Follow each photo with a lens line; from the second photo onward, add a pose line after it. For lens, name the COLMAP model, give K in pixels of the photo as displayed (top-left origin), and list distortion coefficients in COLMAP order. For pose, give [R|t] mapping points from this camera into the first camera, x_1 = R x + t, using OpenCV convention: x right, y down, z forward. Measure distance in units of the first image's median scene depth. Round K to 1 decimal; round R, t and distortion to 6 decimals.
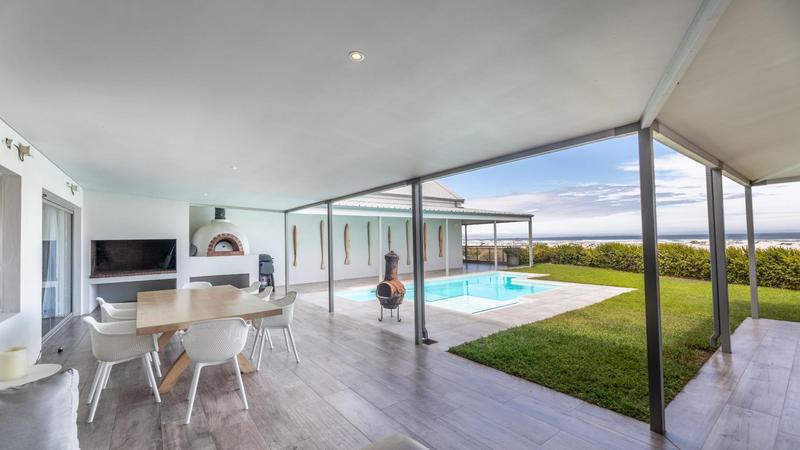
lens RADIAL K [[330.8, 0, 398.4], [0, 330.8, 229.9], [0, 0, 1]] dist [-0.001900, -0.000266]
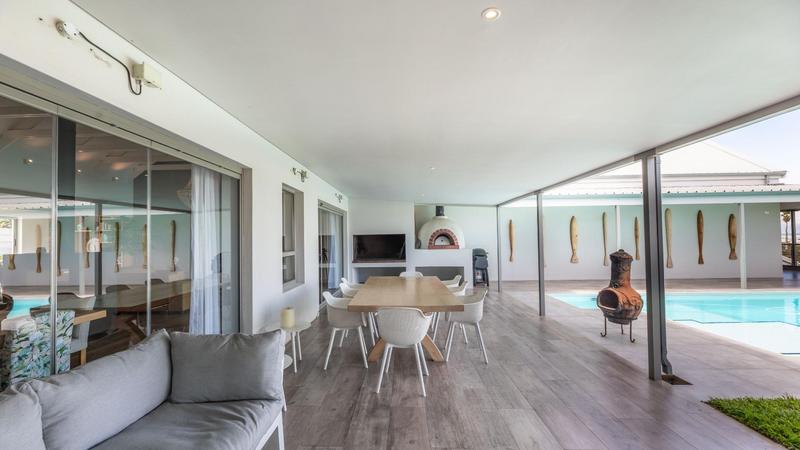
lens RADIAL K [[330.8, 0, 398.4], [0, 330.8, 229.9], [0, 0, 1]] dist [-0.001900, -0.000266]
pose [[0.764840, -0.008015, -0.644170, 0.082155], [0.019524, 0.999752, 0.010742, -0.000367], [0.643924, -0.020792, 0.764807, 0.077177]]
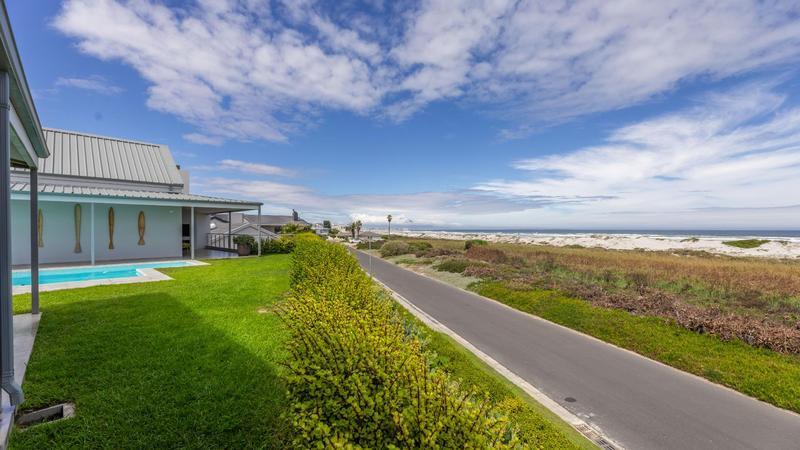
lens RADIAL K [[330.8, 0, 398.4], [0, 330.8, 229.9], [0, 0, 1]] dist [-0.001900, -0.000266]
pose [[0.991878, 0.003532, 0.127146, 1.345451], [-0.005023, 0.999922, 0.011406, 0.042159], [-0.127095, -0.011952, 0.991818, -0.072094]]
